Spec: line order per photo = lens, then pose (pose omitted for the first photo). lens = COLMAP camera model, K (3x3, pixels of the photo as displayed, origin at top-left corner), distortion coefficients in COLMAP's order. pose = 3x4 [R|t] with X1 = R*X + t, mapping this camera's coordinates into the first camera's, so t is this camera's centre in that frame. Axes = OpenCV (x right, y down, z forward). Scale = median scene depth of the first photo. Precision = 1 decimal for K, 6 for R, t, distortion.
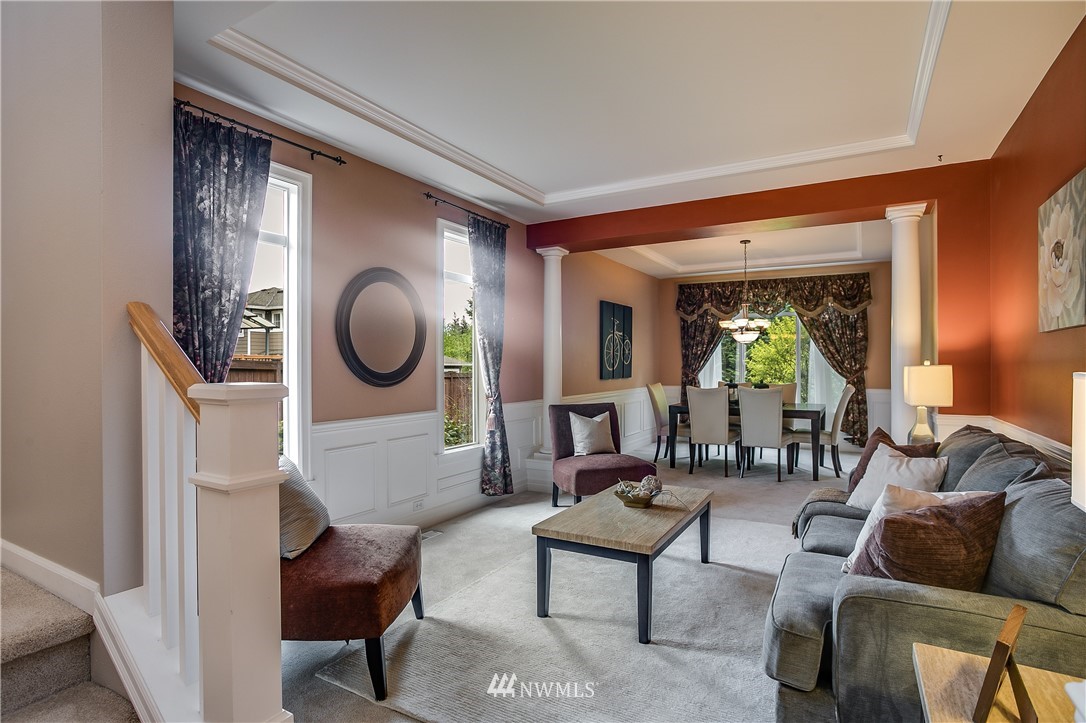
lens RADIAL K [[575.9, 0, 543.0], [0, 575.9, 361.5], [0, 0, 1]] dist [-0.002861, -0.000555]
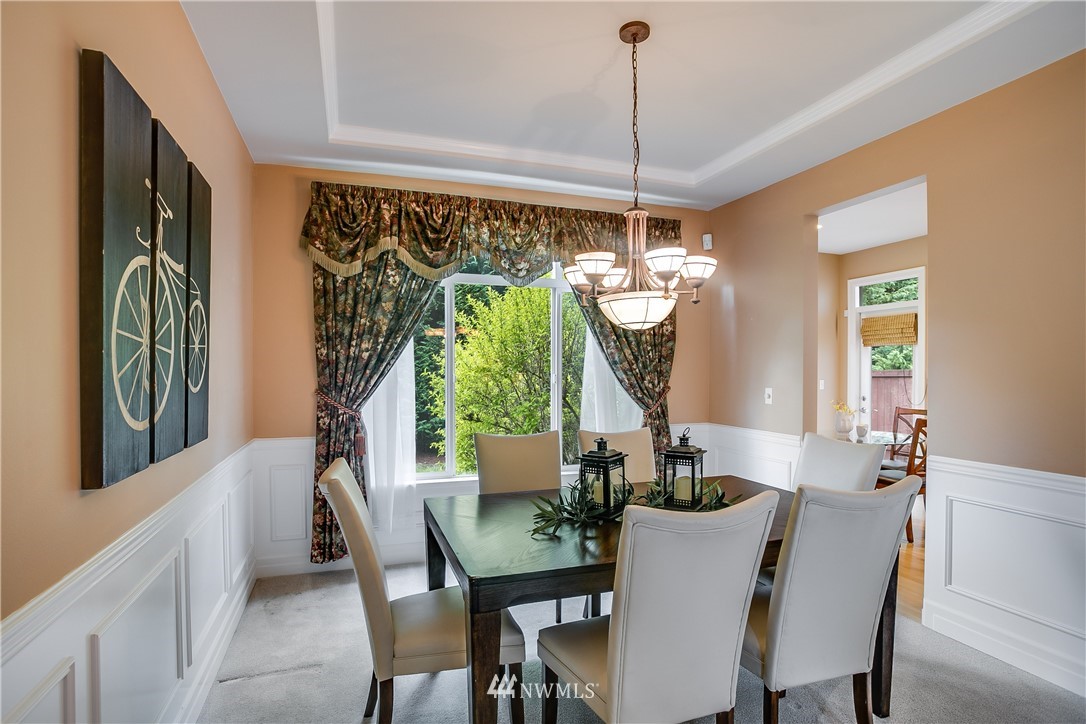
lens RADIAL K [[575.9, 0, 543.0], [0, 575.9, 362.0], [0, 0, 1]] dist [-0.002861, -0.000555]
pose [[0.666236, 0.014731, 0.745595, 0.050898], [-0.005130, 0.999872, -0.015171, -0.005057], [-0.745723, 0.006282, 0.666226, 0.647506]]
